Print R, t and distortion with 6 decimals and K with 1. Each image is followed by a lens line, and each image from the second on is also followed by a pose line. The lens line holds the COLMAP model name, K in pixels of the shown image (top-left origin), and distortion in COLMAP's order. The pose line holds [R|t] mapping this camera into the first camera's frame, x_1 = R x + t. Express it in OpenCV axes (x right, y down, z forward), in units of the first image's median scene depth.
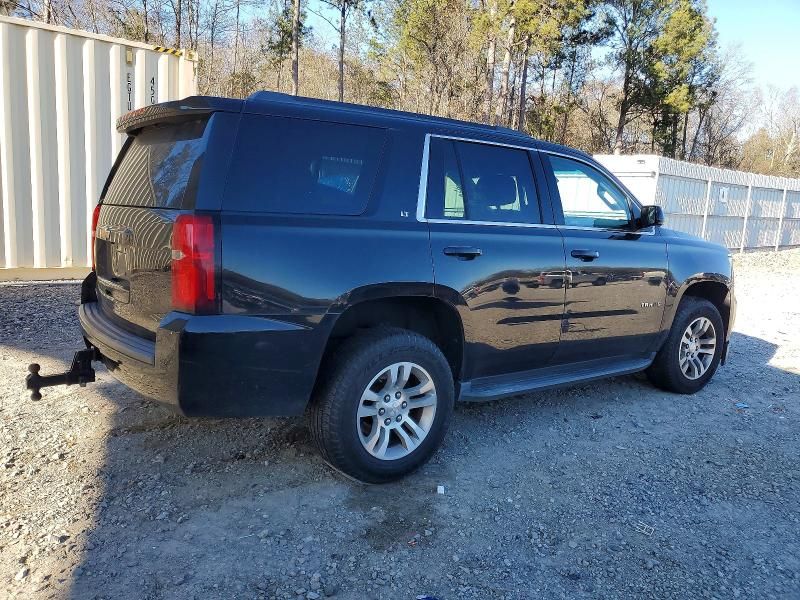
lens RADIAL K [[641.5, 0, 400.0], [0, 641.5, 300.0], [0, 0, 1]] dist [0.005642, 0.004091]
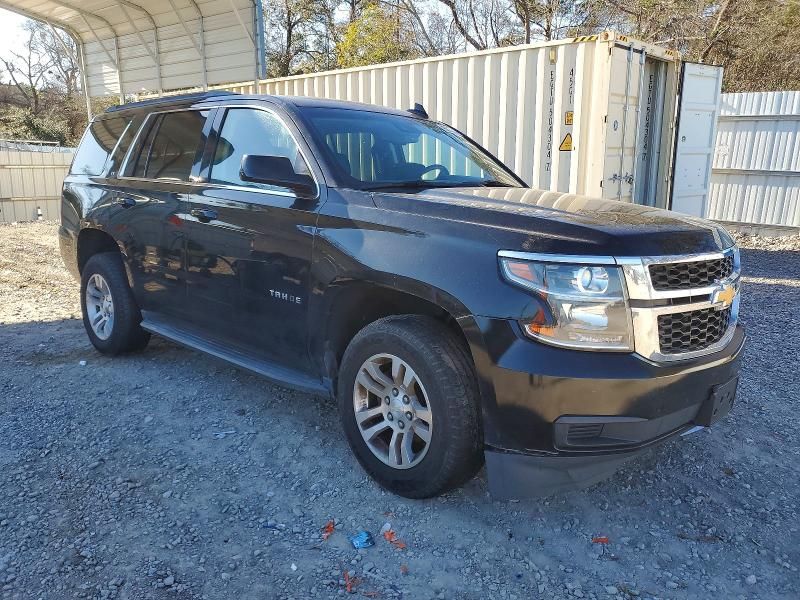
lens RADIAL K [[641.5, 0, 400.0], [0, 641.5, 300.0], [0, 0, 1]] dist [0.005642, 0.004091]
pose [[0.138134, 0.140067, -0.980459, 1.007424], [-0.159188, 0.980218, 0.117605, -0.083150], [0.977537, 0.139832, 0.157699, 0.932575]]
